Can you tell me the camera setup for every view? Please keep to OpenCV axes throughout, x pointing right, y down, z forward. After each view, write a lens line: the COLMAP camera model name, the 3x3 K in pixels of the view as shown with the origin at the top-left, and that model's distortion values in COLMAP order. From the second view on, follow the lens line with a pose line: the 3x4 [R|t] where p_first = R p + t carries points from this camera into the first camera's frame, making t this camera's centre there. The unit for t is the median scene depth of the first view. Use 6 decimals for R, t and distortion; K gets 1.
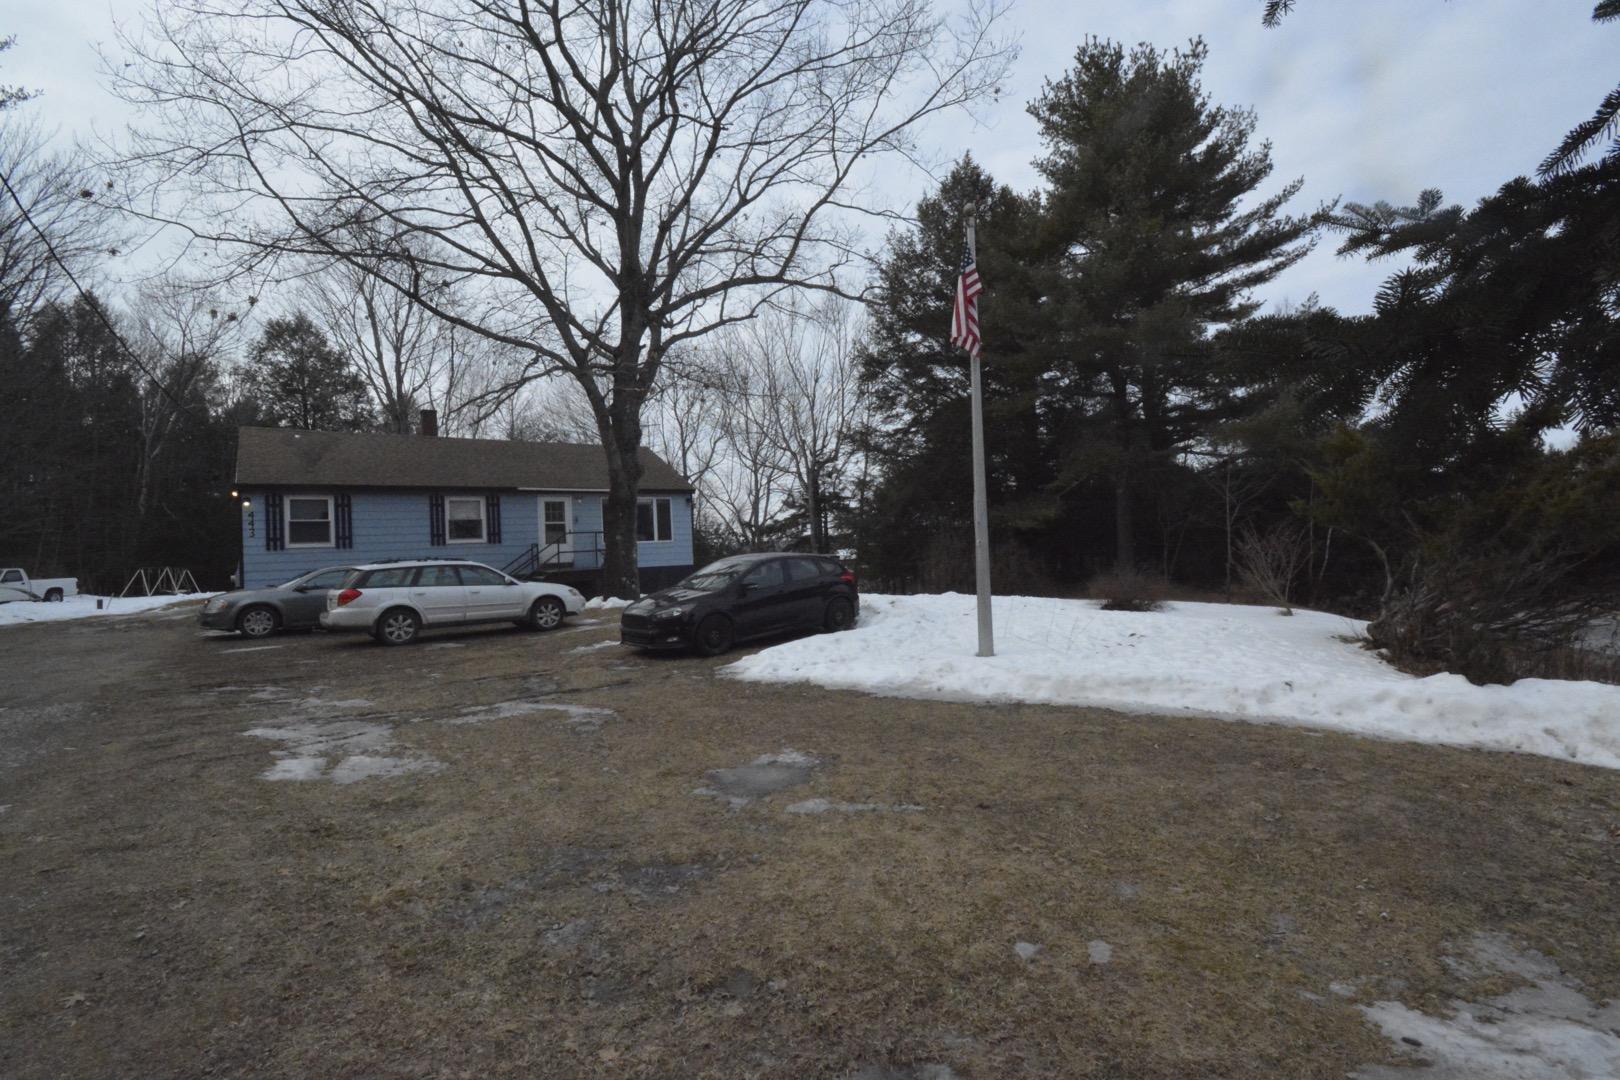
lens RADIAL K [[746.5, 0, 809.2], [0, 746.5, 530.0], [0, 0, 1]] dist [0.016811, -0.021791]
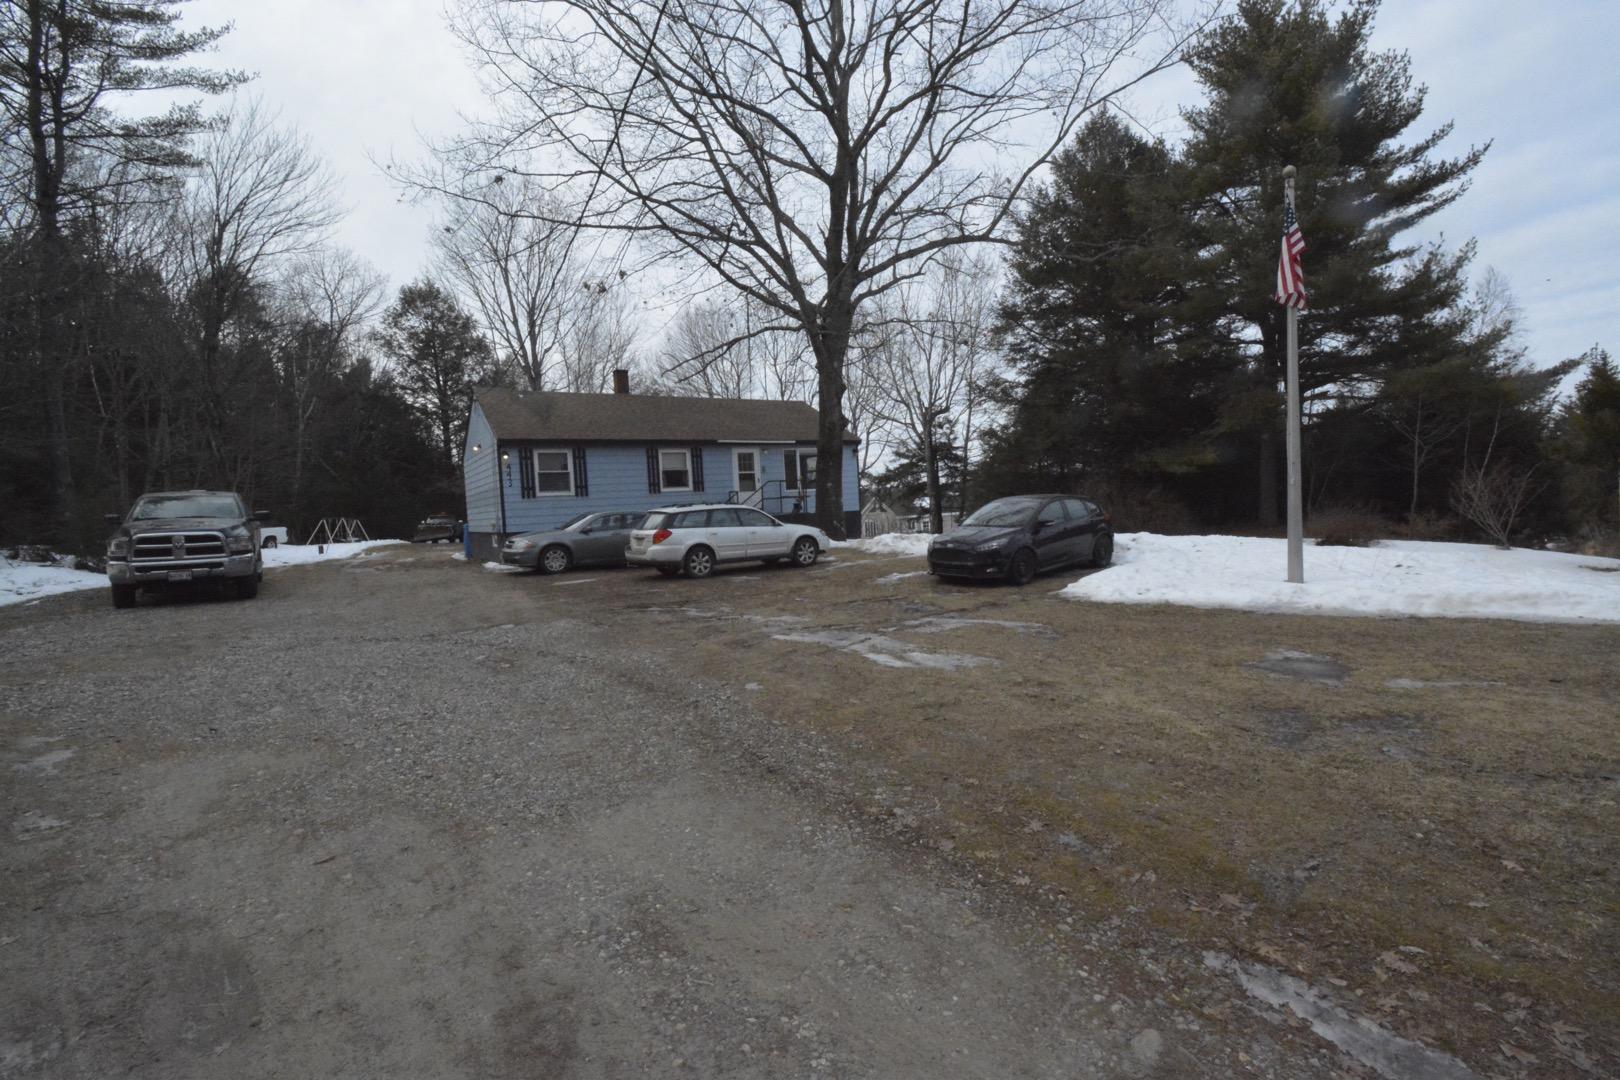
lens RADIAL K [[716.7, 0, 817.5], [0, 716.7, 533.1], [0, 0, 1]] dist [0.019479, -0.025805]
pose [[0.998401, -0.005076, -0.056304, -0.192603], [0.009164, 0.997320, 0.072592, 0.004319], [0.055784, -0.072991, 0.995771, -0.049853]]
